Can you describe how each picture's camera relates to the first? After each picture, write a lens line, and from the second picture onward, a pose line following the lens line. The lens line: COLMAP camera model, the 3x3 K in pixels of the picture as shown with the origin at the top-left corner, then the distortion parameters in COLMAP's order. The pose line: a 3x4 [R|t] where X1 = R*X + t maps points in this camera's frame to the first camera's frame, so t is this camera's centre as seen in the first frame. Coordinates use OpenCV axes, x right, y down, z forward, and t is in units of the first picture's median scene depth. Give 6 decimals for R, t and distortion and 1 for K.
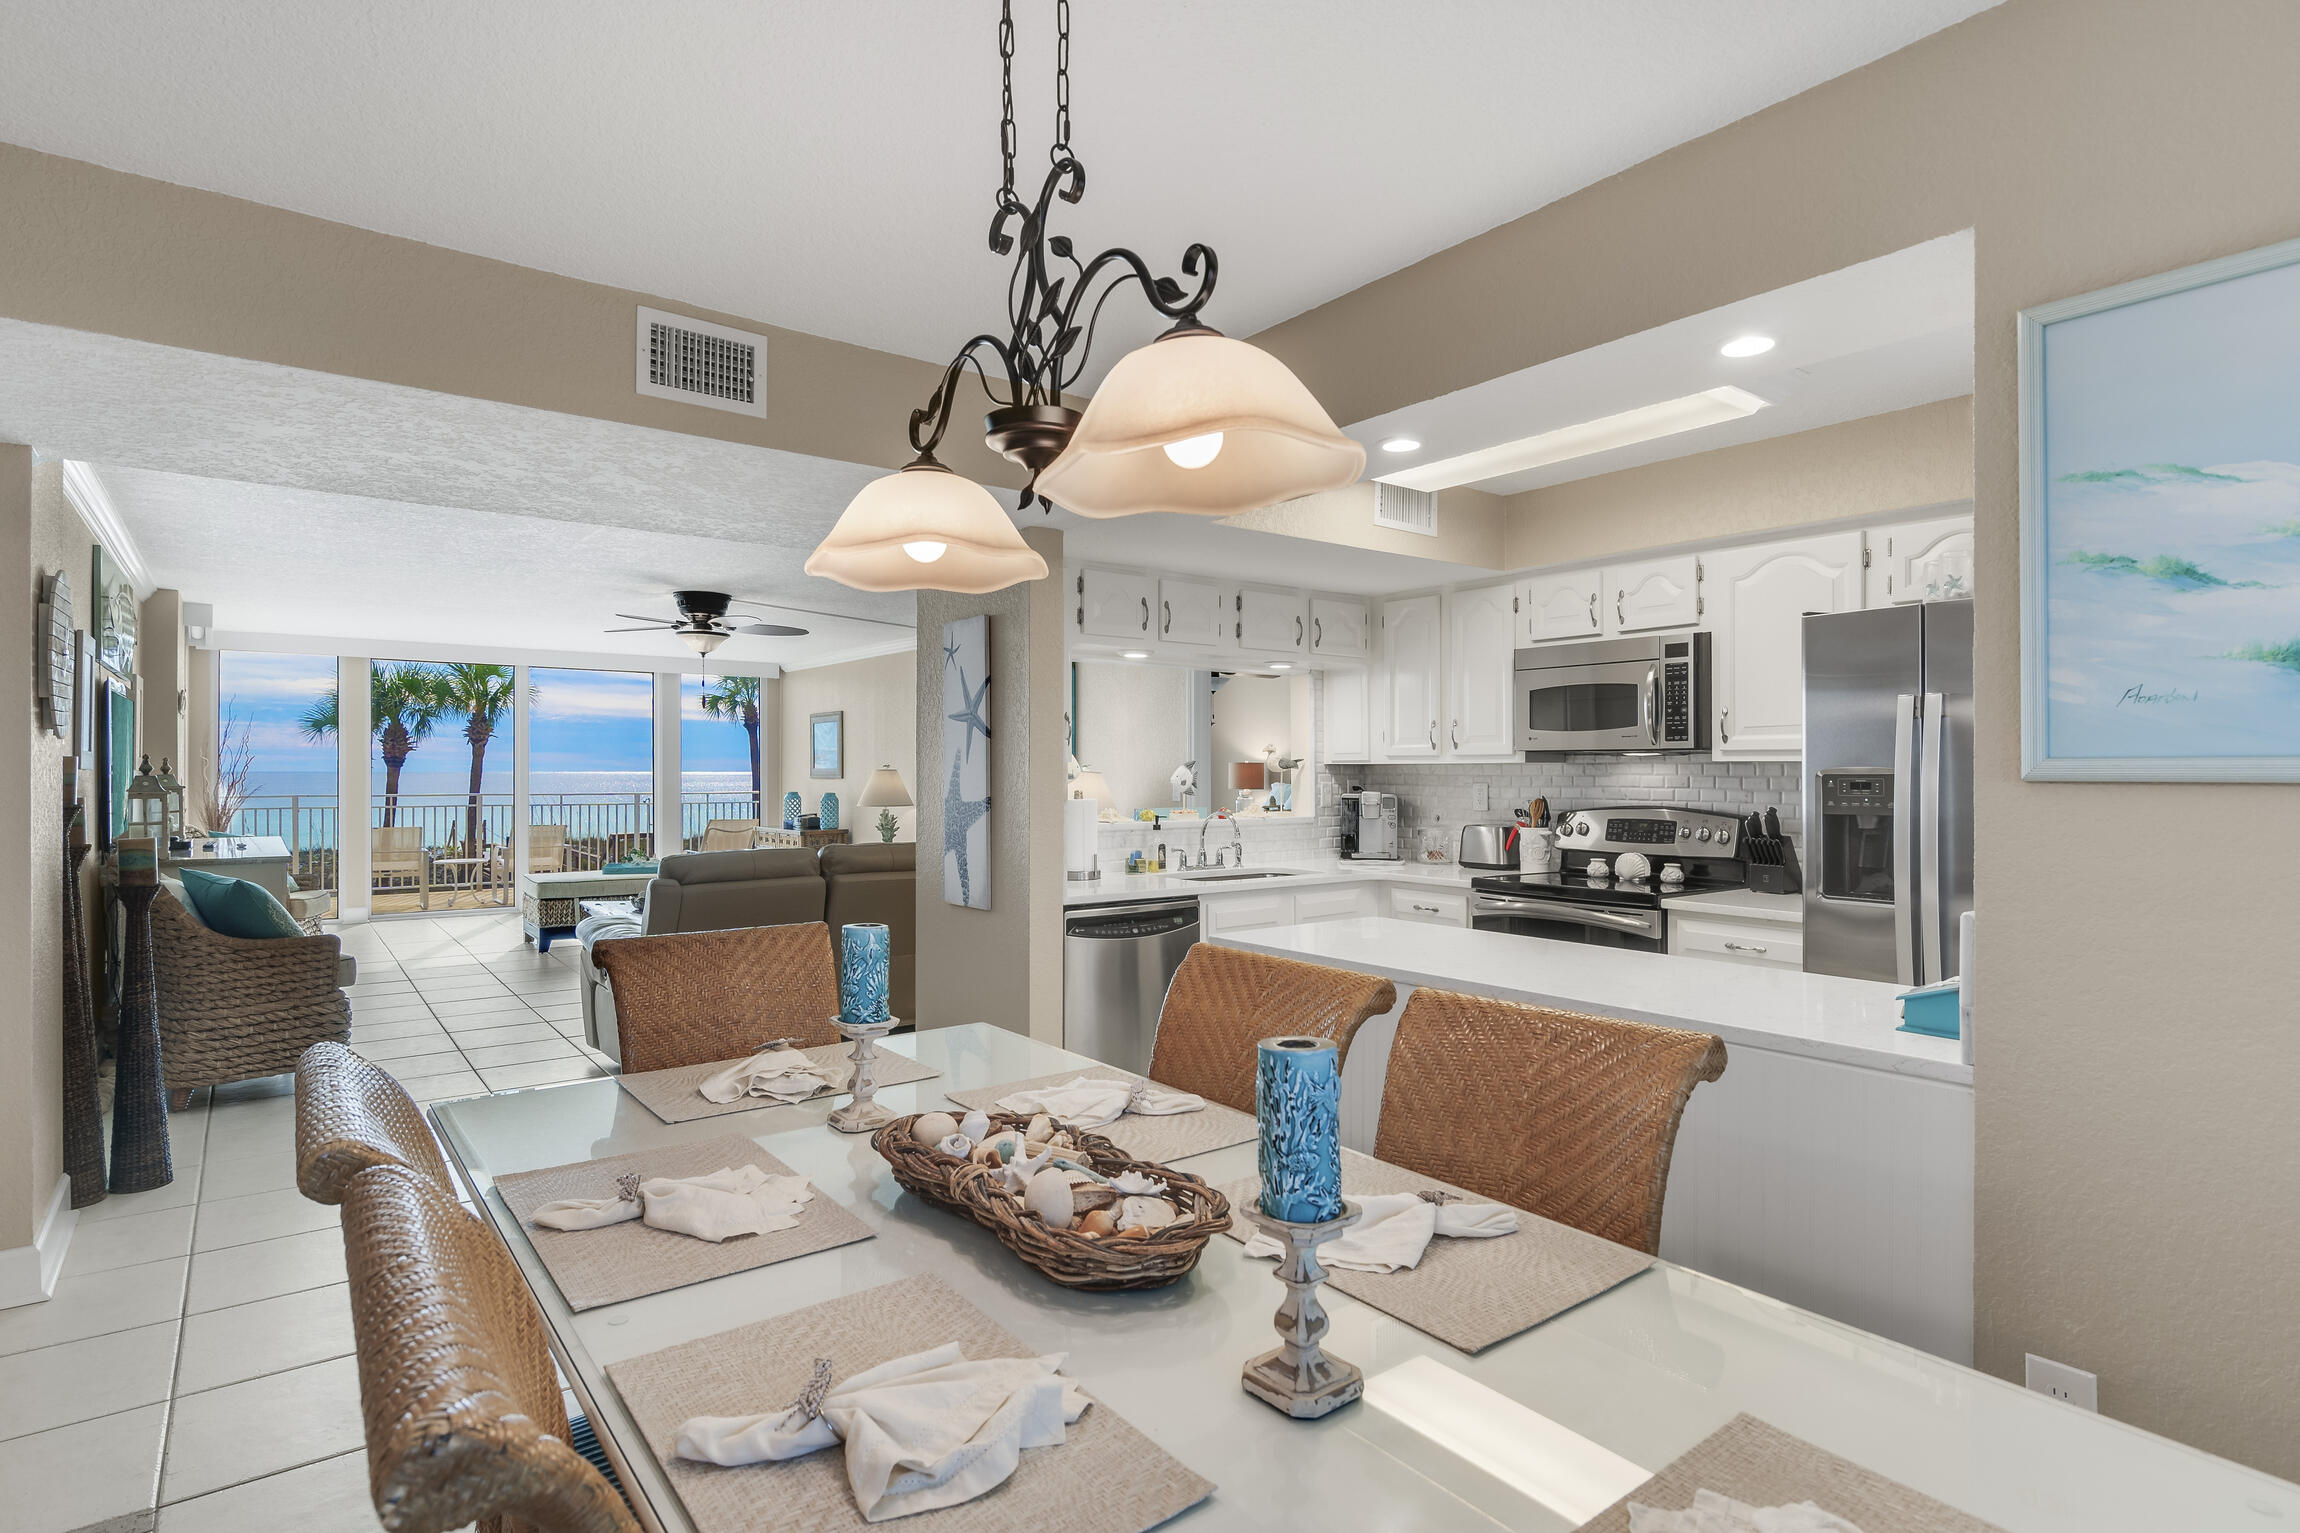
lens RADIAL K [[1134.9, 0, 1156.2], [0, 1134.9, 764.1], [0, 0, 1]] dist [0.001003, 0.000238]
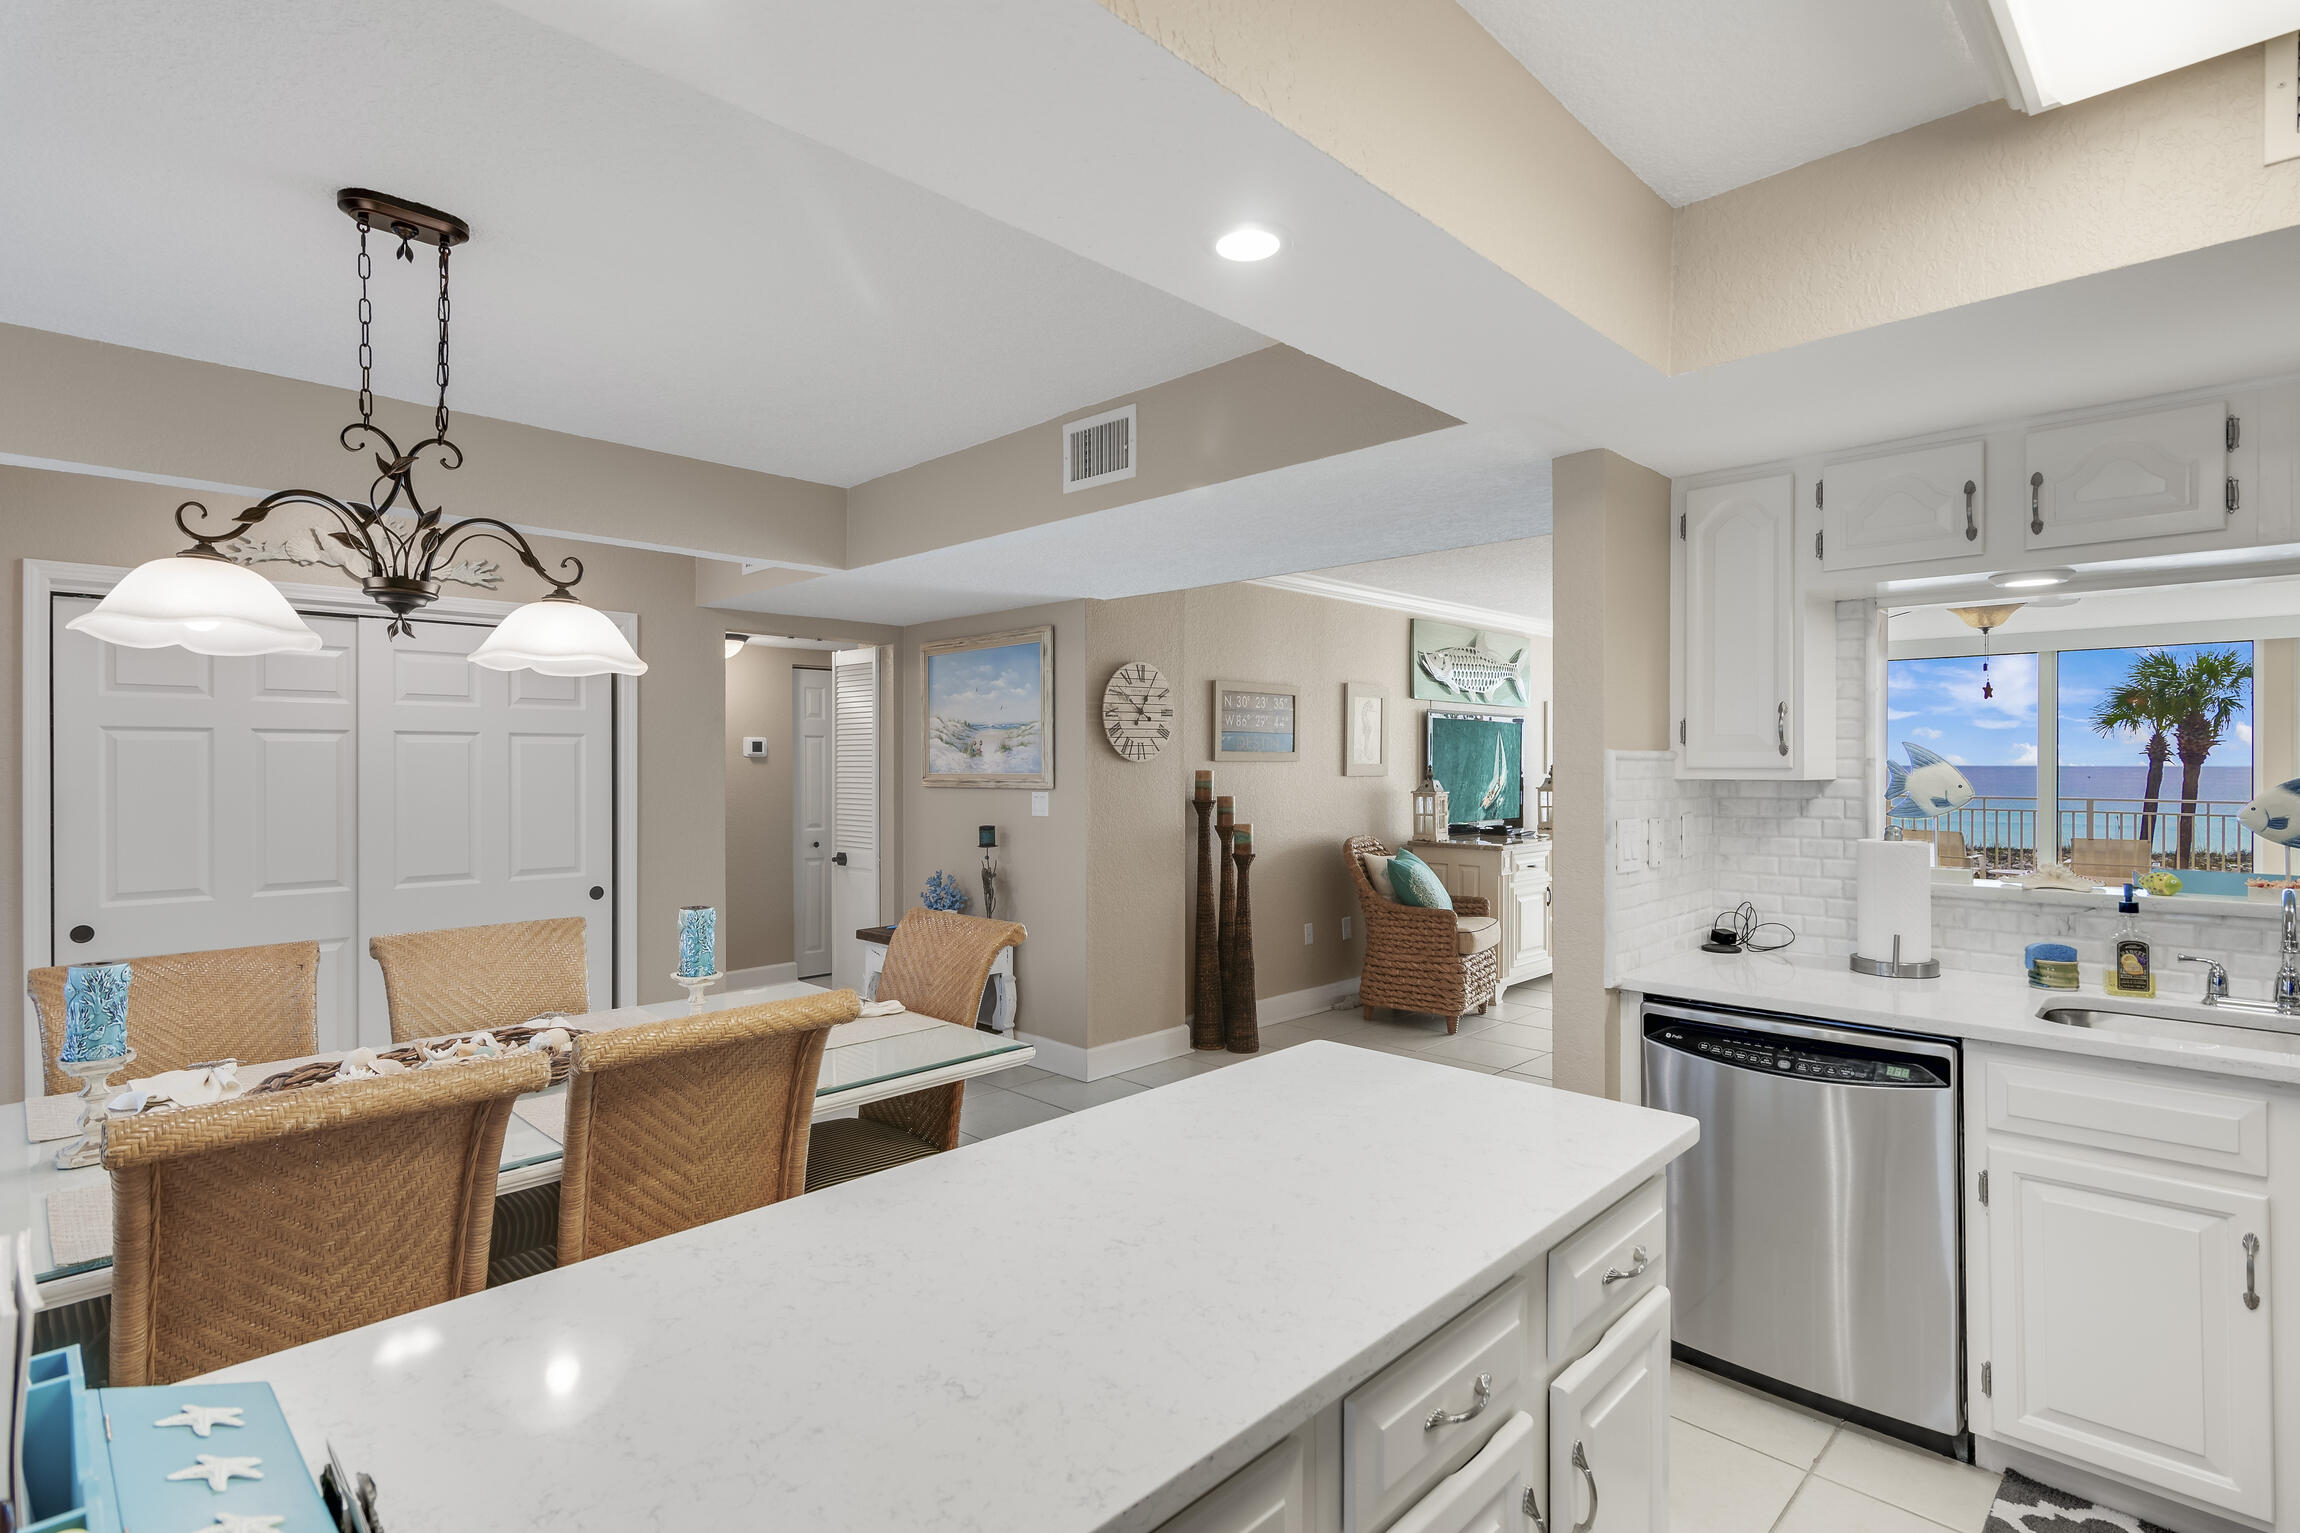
lens RADIAL K [[1134.9, 0, 1170.1], [0, 1134.9, 748.8], [0, 0, 1]] dist [0.001003, 0.000238]
pose [[0.146395, -0.014206, -0.989124, 0.459509], [0.004744, 0.999895, -0.013658, -0.011070], [0.989215, -0.002693, 0.146447, 0.516580]]
